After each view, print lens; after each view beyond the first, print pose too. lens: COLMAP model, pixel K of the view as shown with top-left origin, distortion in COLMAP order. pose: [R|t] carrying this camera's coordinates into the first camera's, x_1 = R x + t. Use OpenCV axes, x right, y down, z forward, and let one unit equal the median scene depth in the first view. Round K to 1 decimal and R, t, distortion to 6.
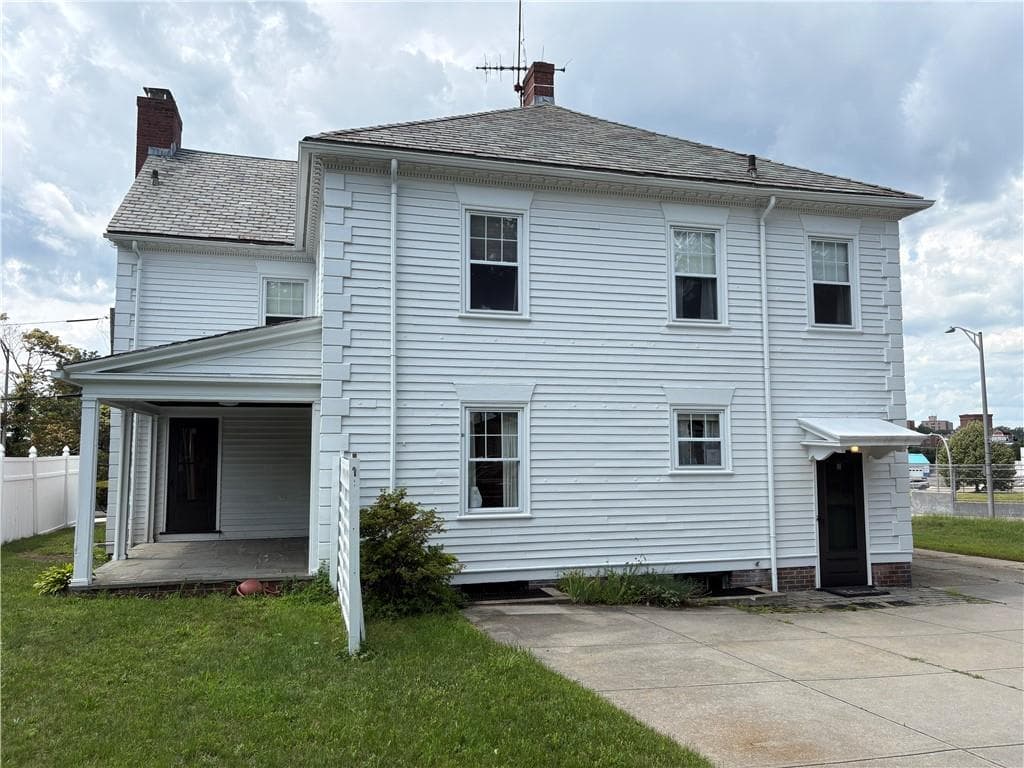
lens RADIAL K [[773.4, 0, 514.2], [0, 773.4, 377.3], [0, 0, 1]] dist [0.043960, -0.045777]
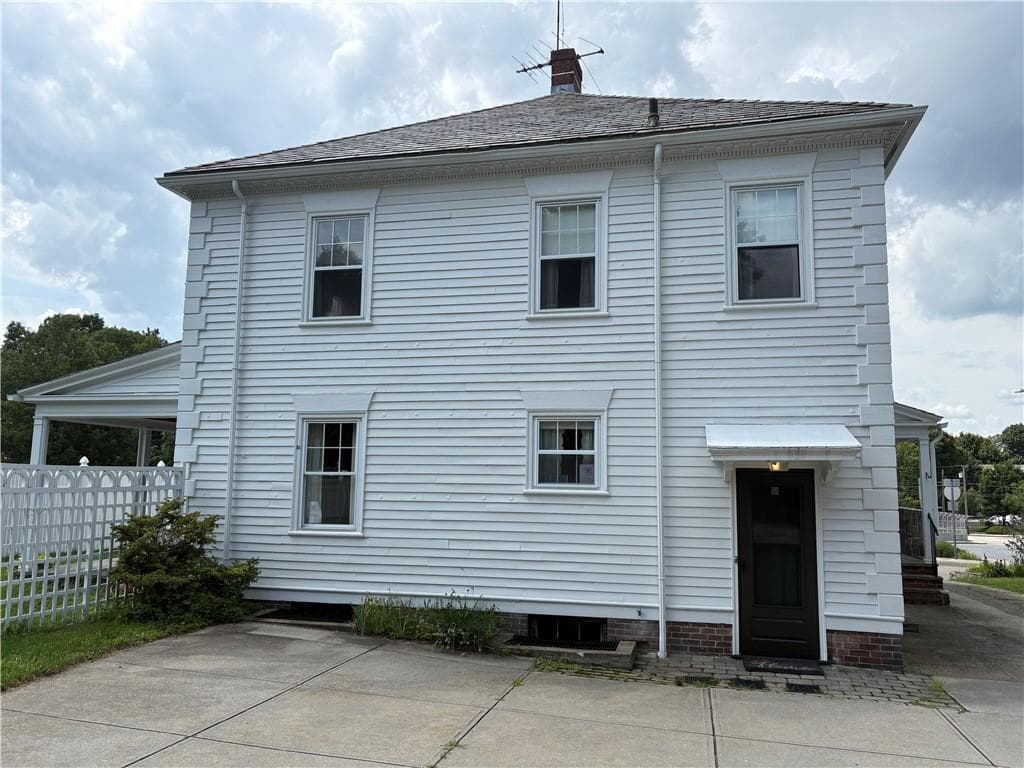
lens RADIAL K [[773.4, 0, 518.9], [0, 773.4, 378.7], [0, 0, 1]] dist [0.043960, -0.045777]
pose [[0.875688, -0.047591, -0.480526, 0.593936], [0.028209, 0.998474, -0.047480, 0.039436], [0.482053, 0.028023, 0.875694, 0.253795]]
